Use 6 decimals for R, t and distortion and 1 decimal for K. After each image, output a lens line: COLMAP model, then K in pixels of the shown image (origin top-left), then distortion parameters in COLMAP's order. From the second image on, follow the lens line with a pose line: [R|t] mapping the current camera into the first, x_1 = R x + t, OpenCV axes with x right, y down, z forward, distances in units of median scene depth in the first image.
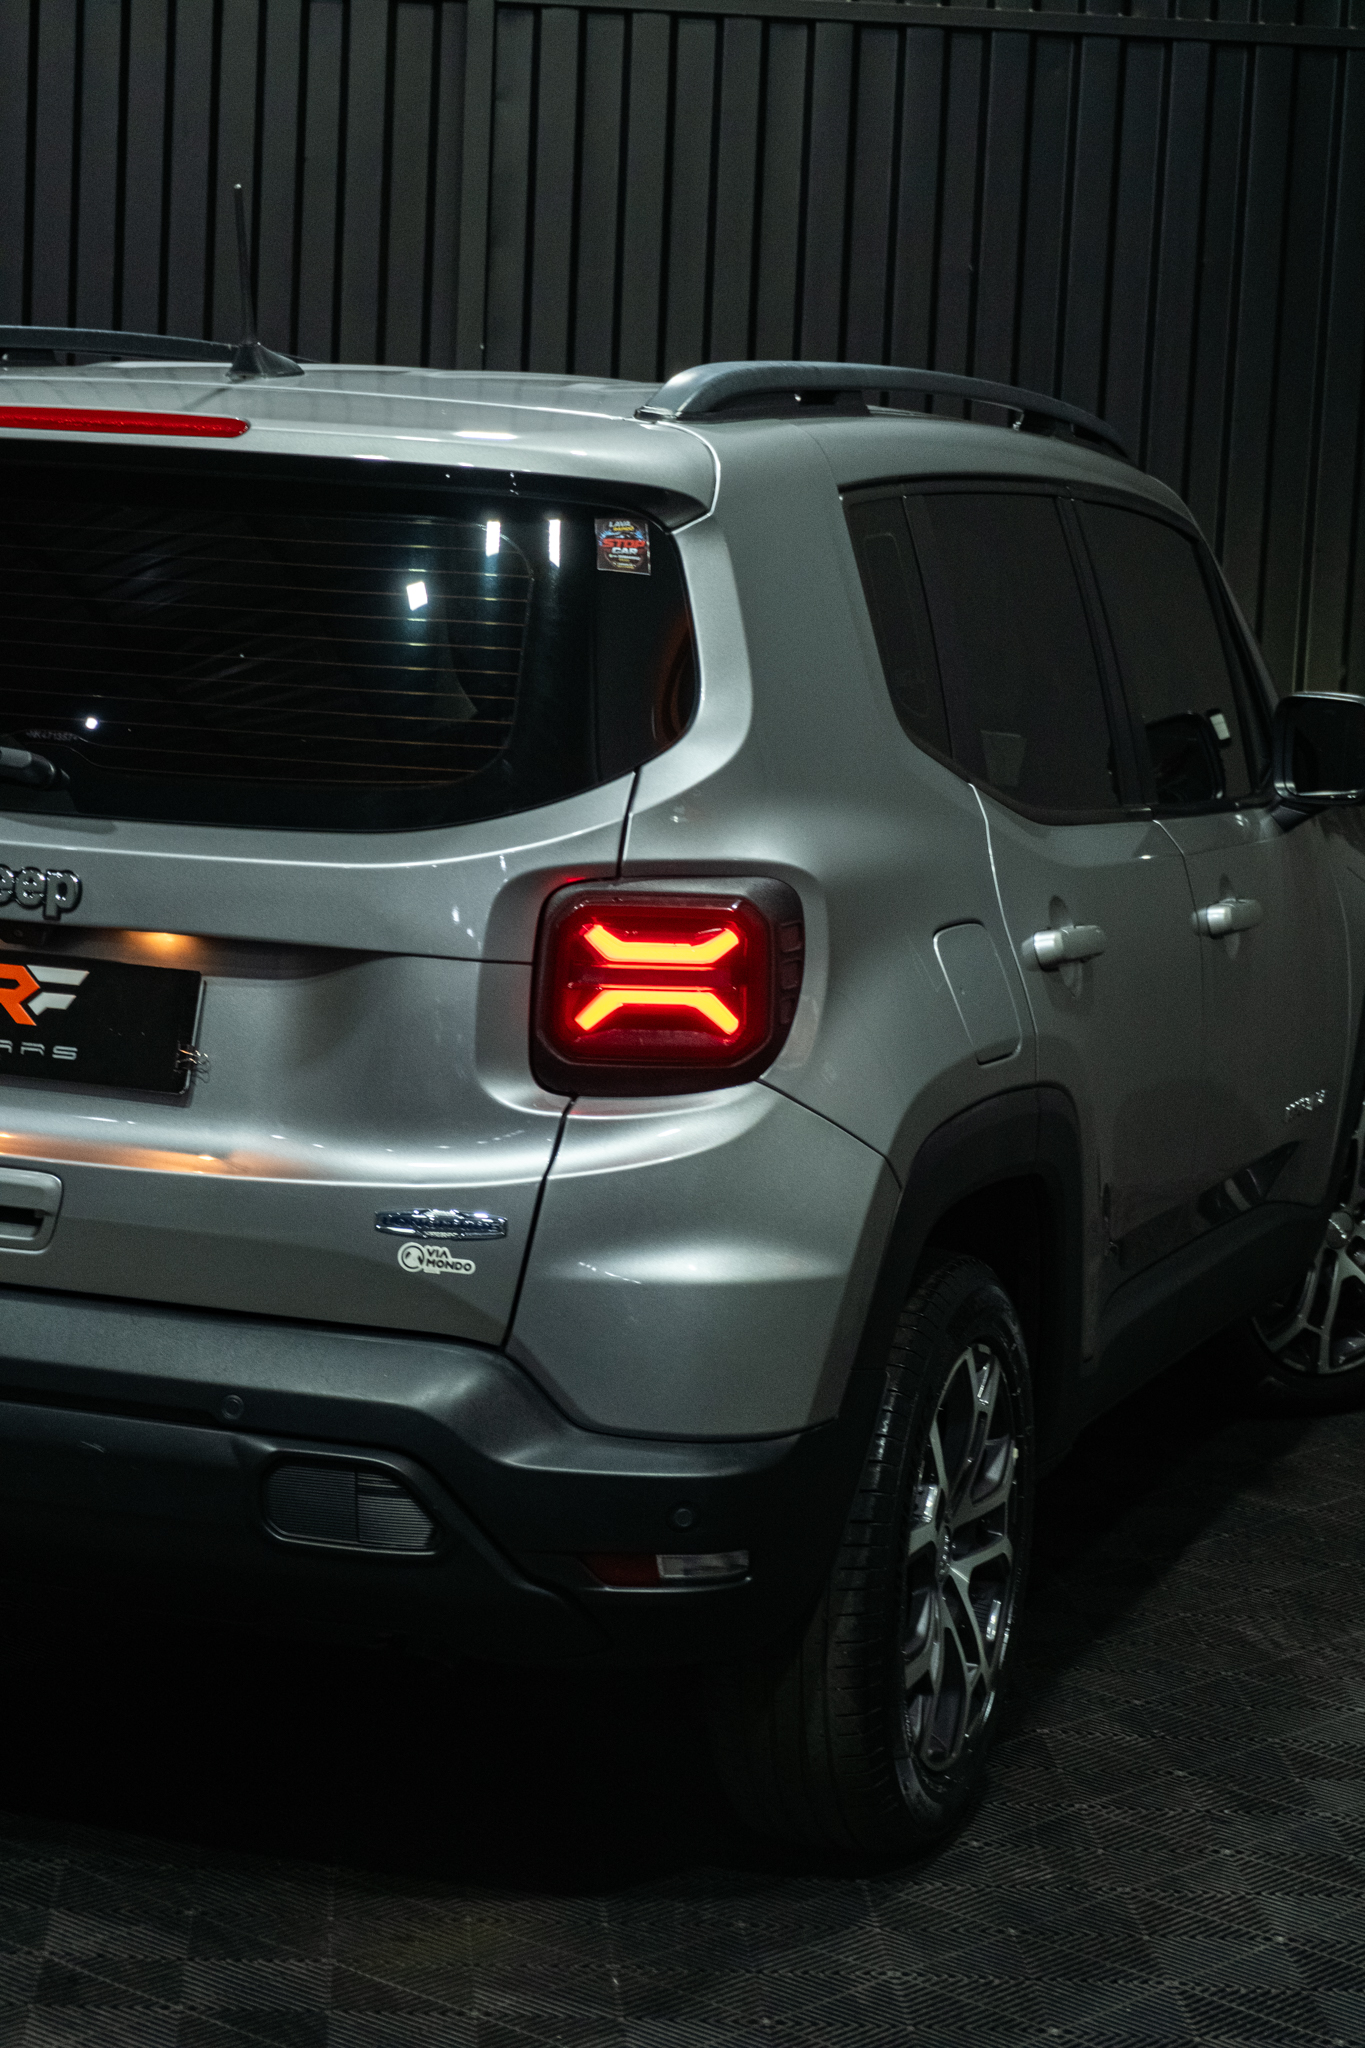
lens RADIAL K [[4360.2, 0, 709.4], [0, 4360.2, 1023.3], [0, 0, 1]] dist [0.034921, 0.066603]
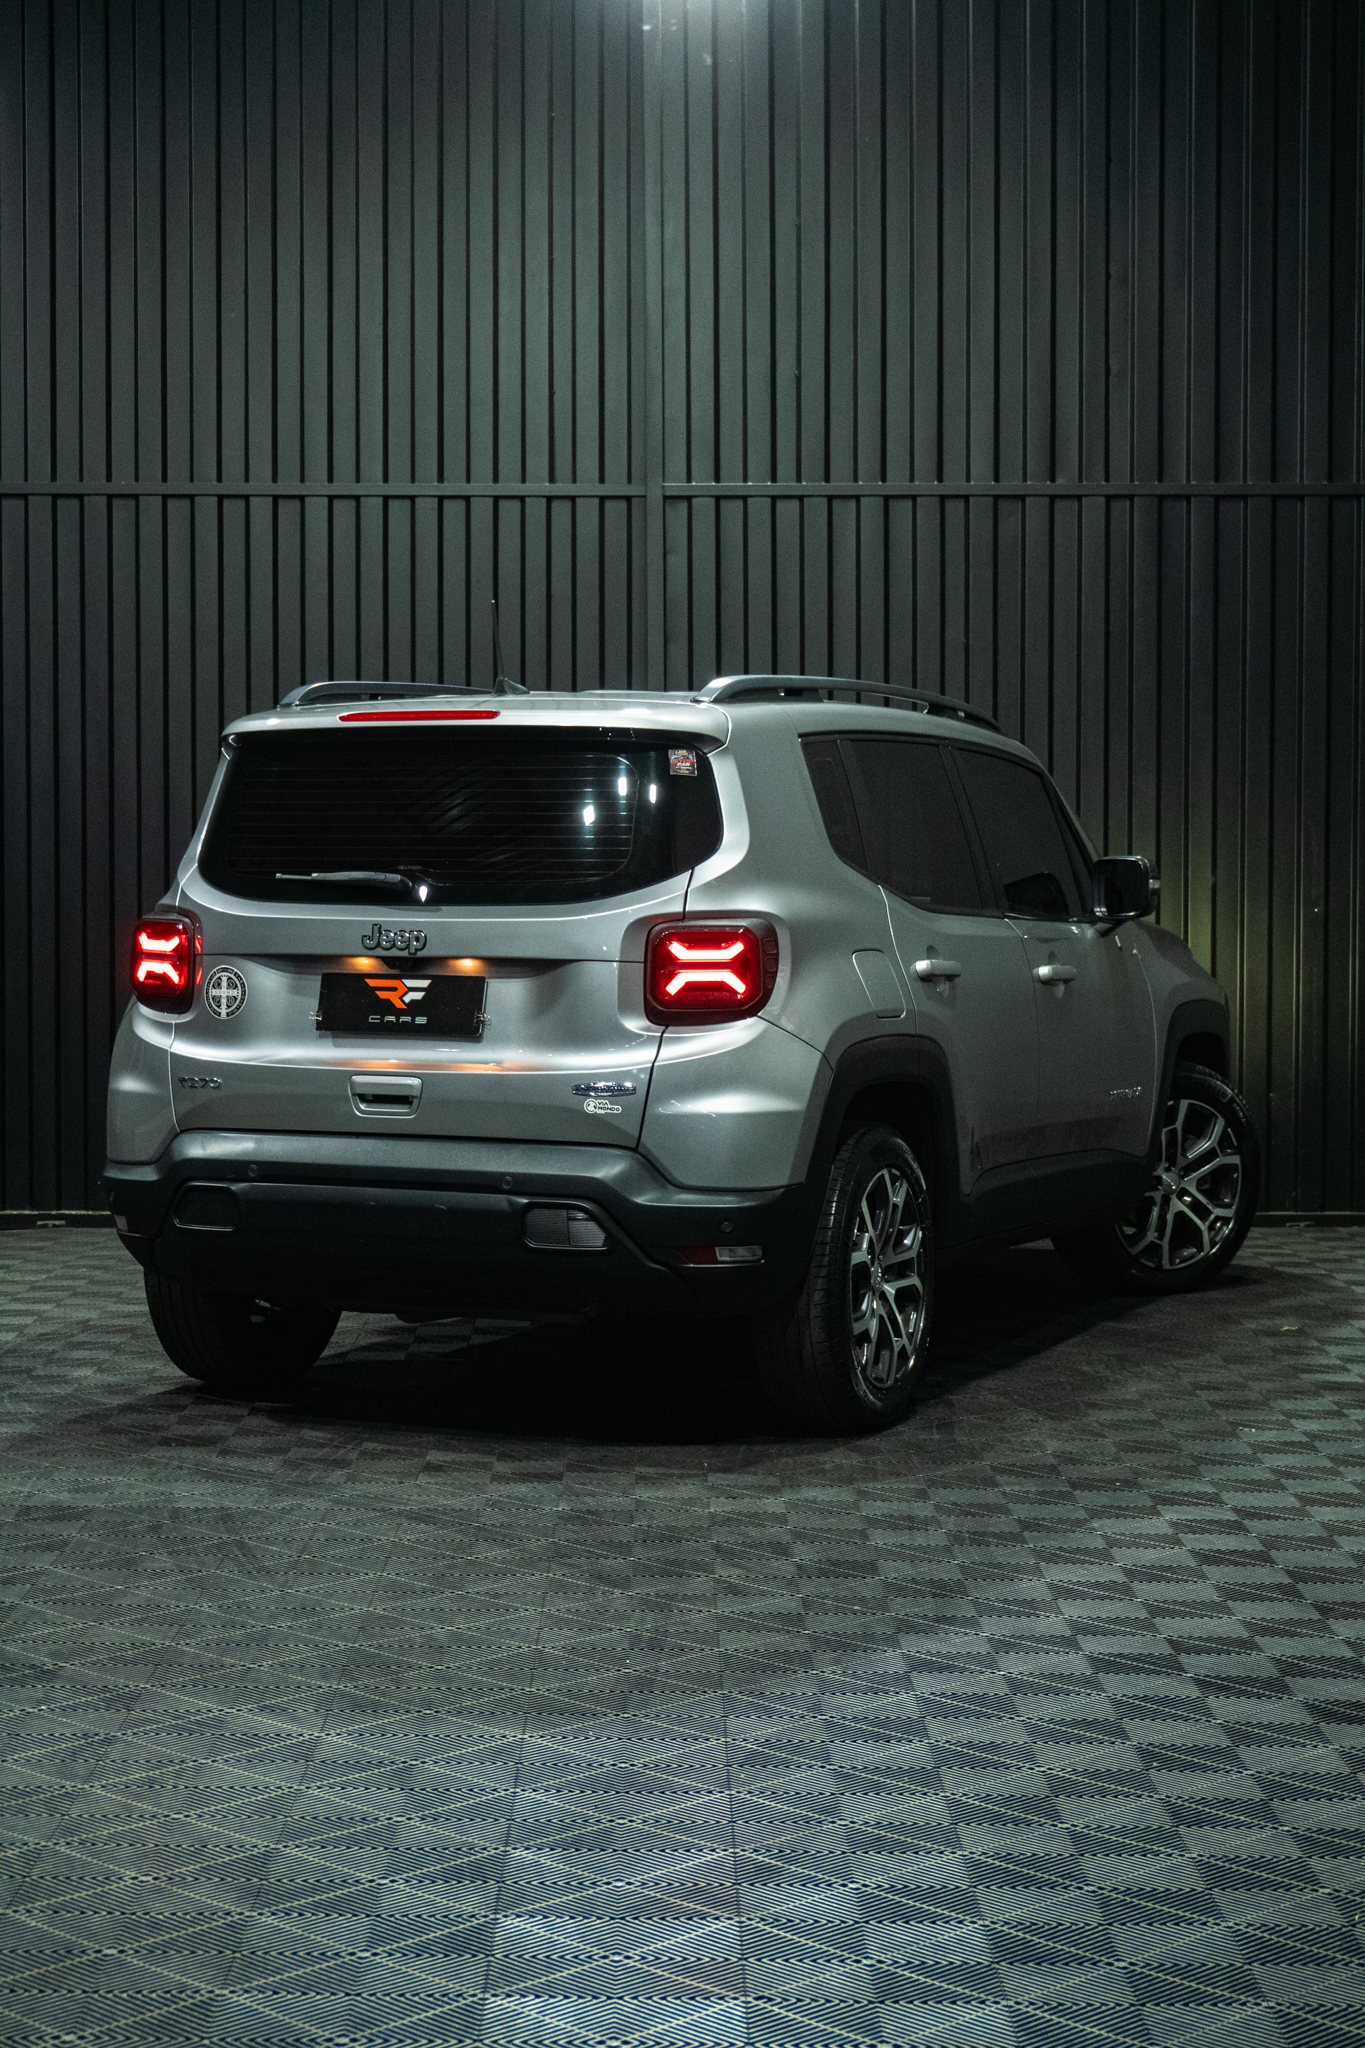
lens RADIAL K [[3691.5, 0, 682.5], [0, 3691.5, 1024.0], [0, 0, 1]] dist [-0.035539, 0.145913]
pose [[0.996278, -0.044405, -0.073876, 0.102375], [0.038199, 0.995785, -0.083387, 0.157141], [0.077268, 0.080255, 0.993775, -0.711260]]
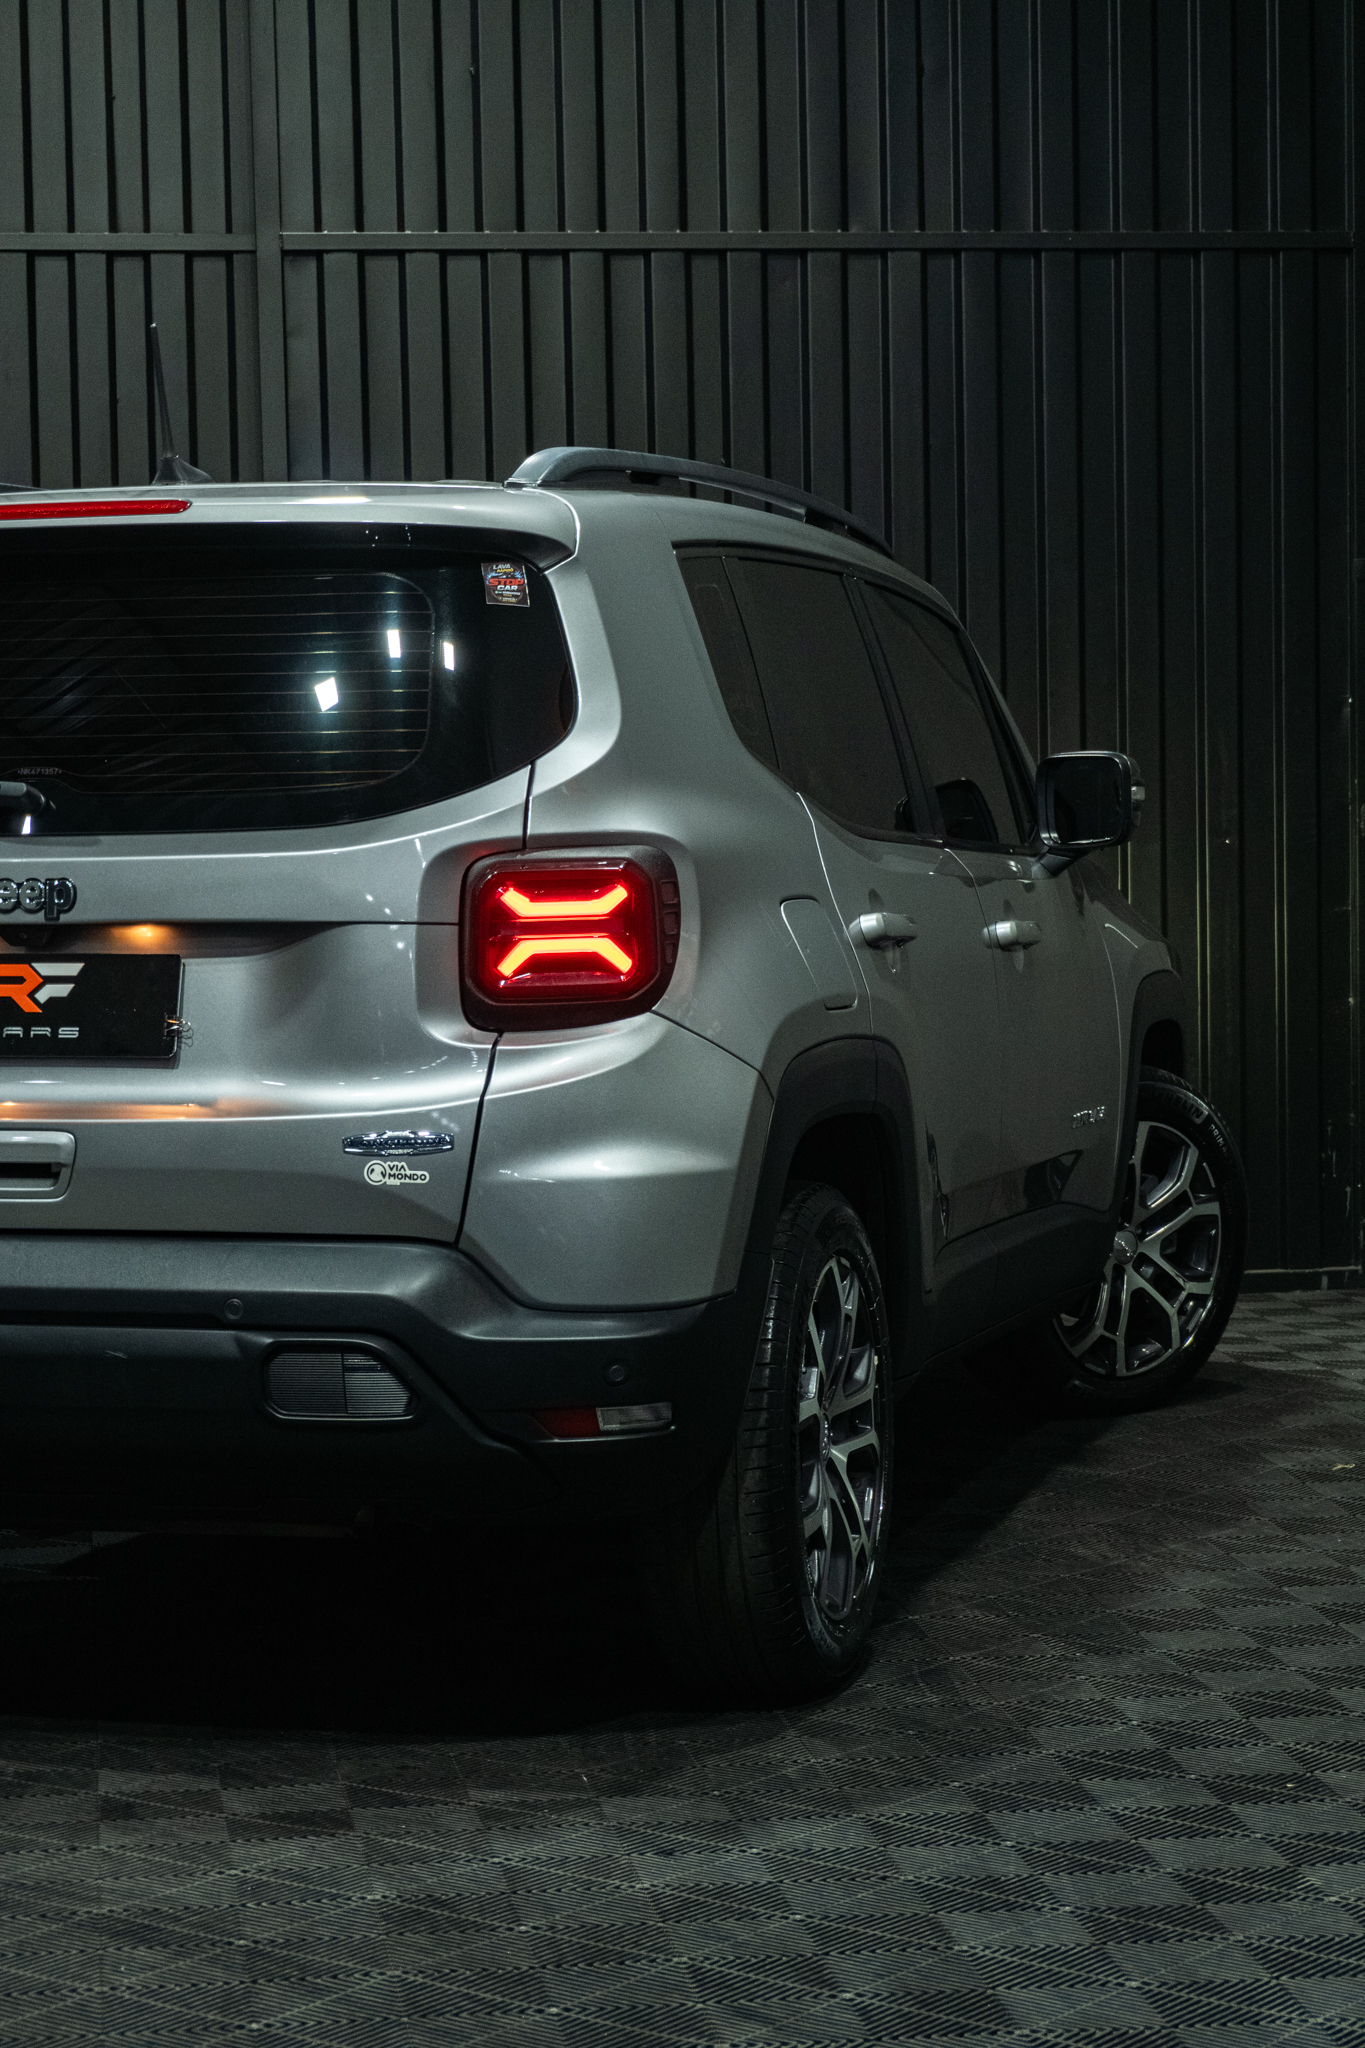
lens RADIAL K [[4360.2, 0, 709.4], [0, 4360.2, 1023.3], [0, 0, 1]] dist [0.034921, 0.066603]
pose [[0.995624, -0.069037, 0.062981, -0.048001], [0.073649, 0.994526, -0.074122, 0.105026], [-0.057519, 0.078436, 0.995258, -0.196327]]
